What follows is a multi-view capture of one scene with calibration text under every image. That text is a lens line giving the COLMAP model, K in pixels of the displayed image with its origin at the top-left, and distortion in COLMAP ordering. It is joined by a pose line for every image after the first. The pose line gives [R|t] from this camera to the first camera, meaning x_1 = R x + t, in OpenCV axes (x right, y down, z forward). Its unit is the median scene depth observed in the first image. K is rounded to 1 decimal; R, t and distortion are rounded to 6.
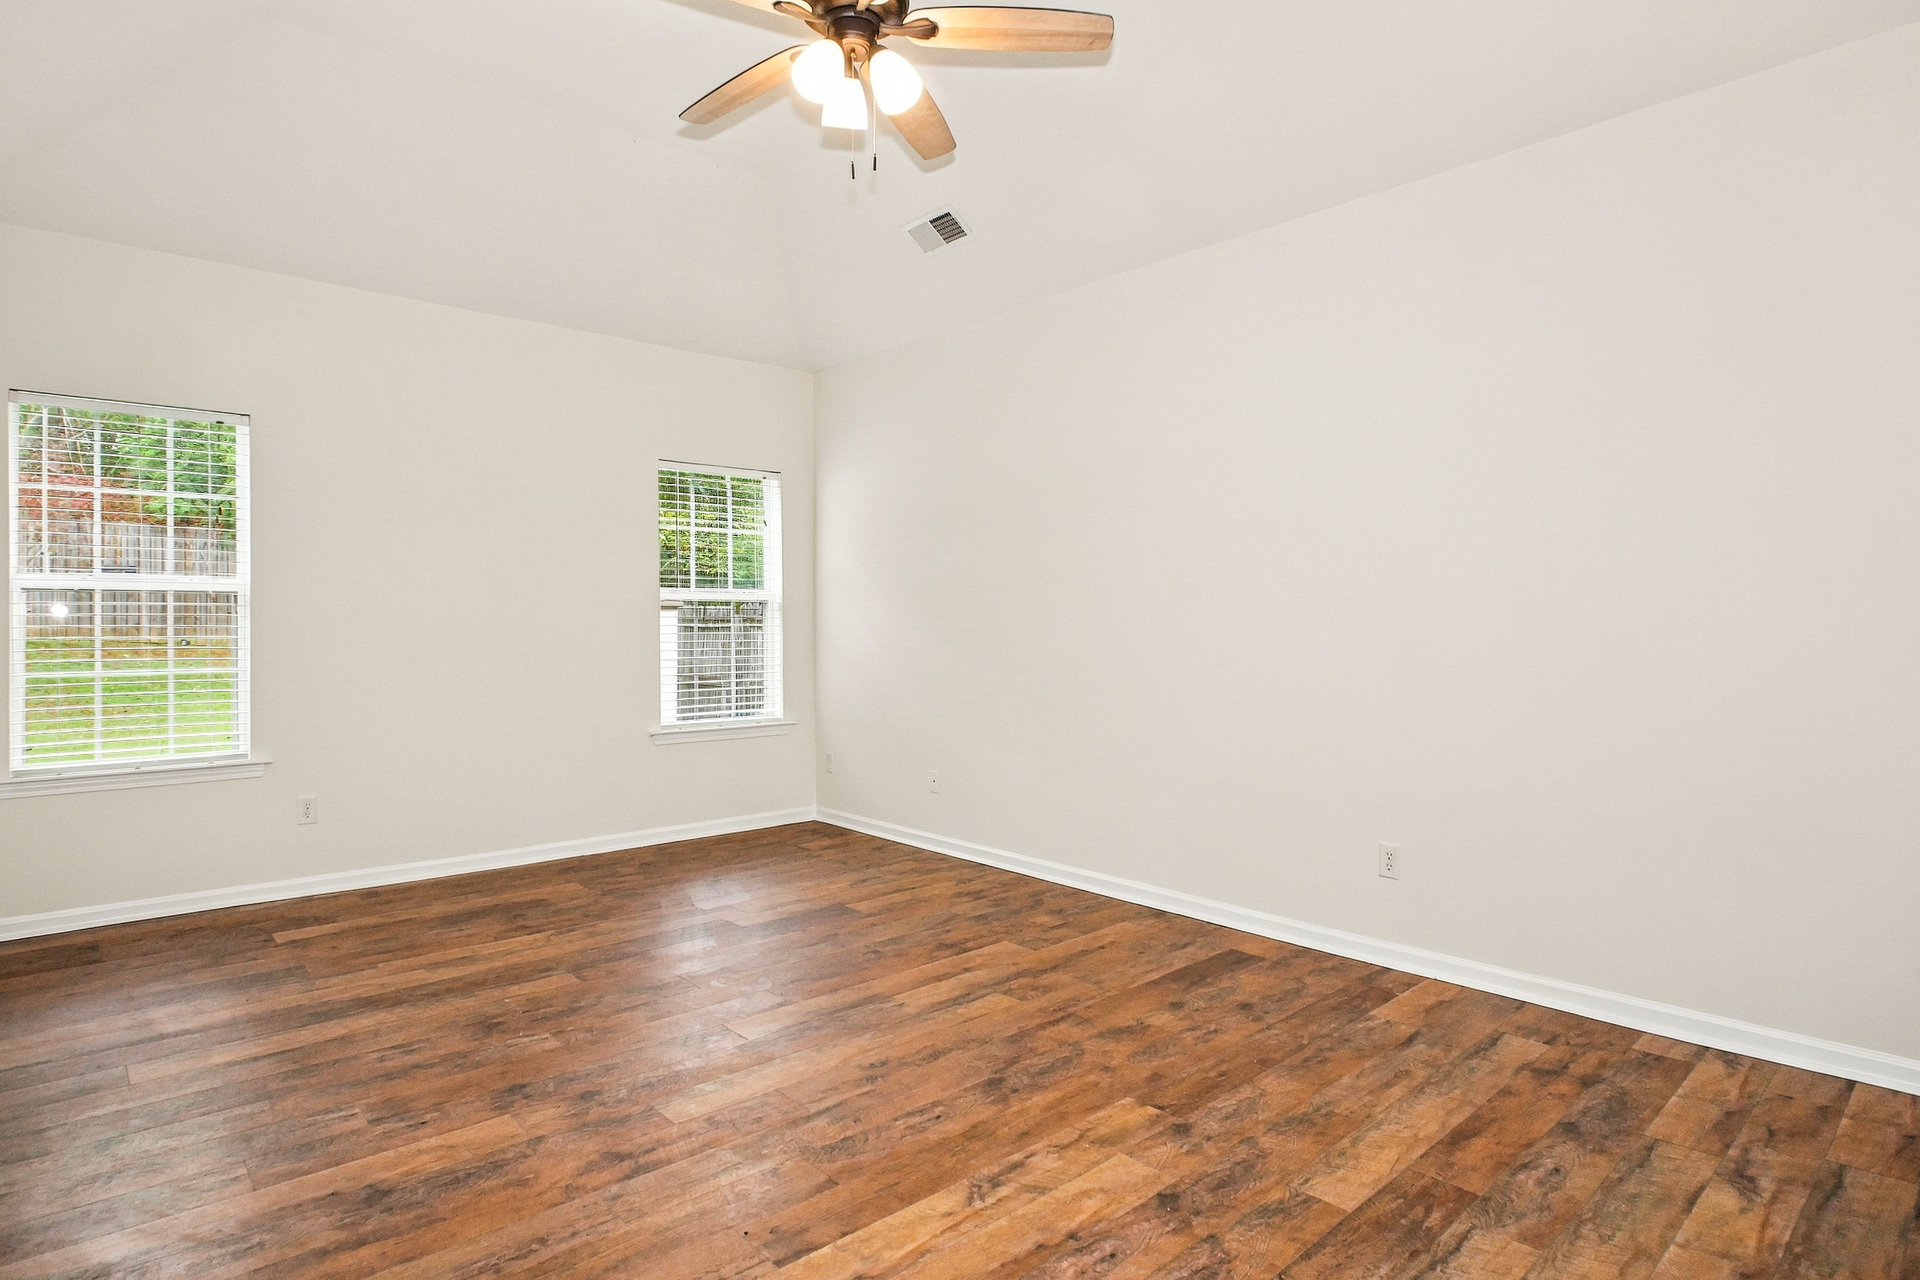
lens RADIAL K [[1049.3, 0, 958.9], [0, 1049.3, 637.4], [0, 0, 1]] dist [-0.022854, 0.002069]
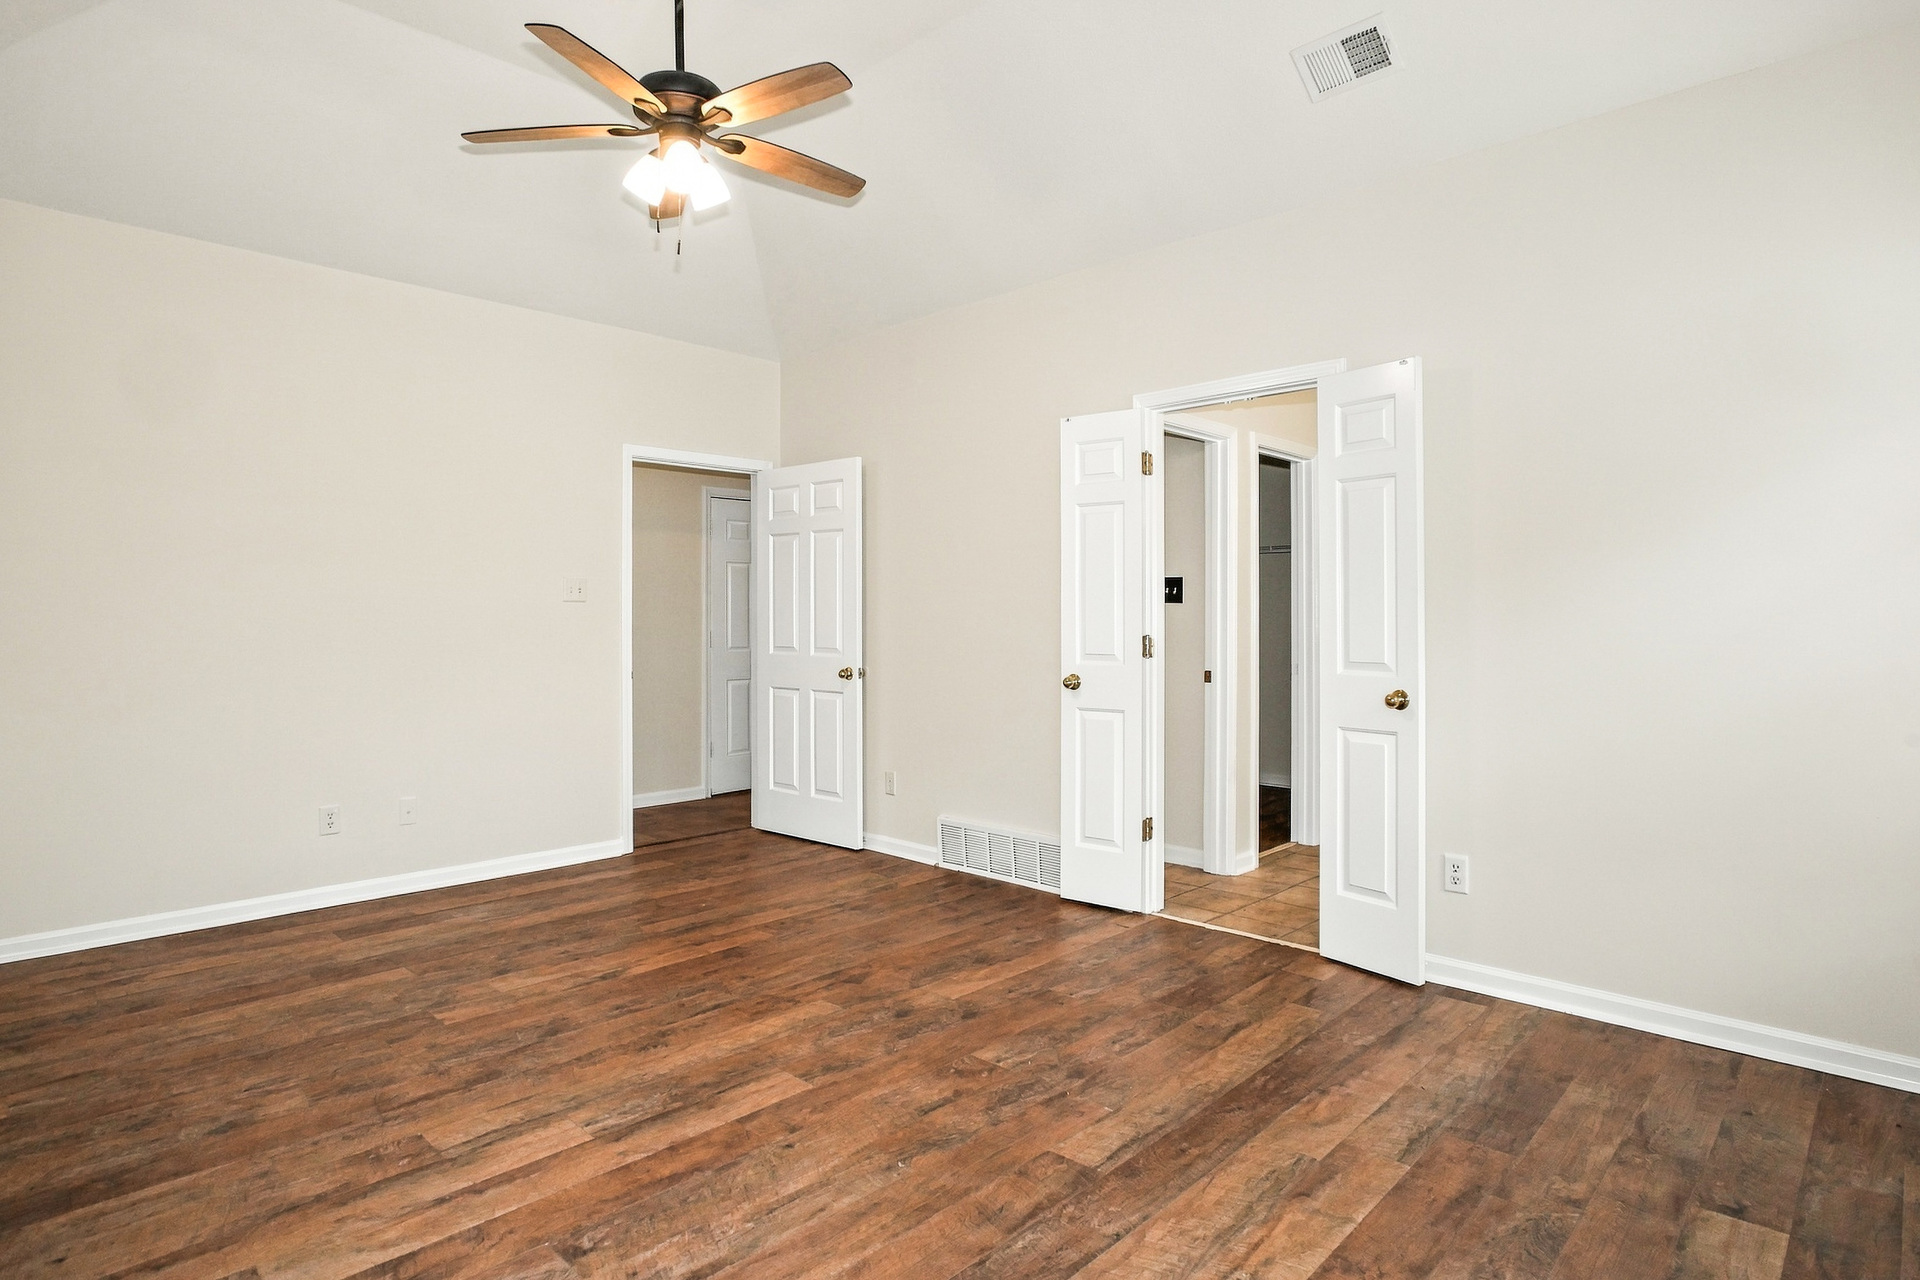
lens RADIAL K [[1049.3, 0, 963.4], [0, 1049.3, 627.1], [0, 0, 1]] dist [-0.022854, 0.002069]
pose [[-0.997914, 0.007624, -0.064102, -0.318133], [0.006243, 0.999745, 0.021716, -0.029487], [0.064251, 0.021270, -0.997707, 1.998375]]
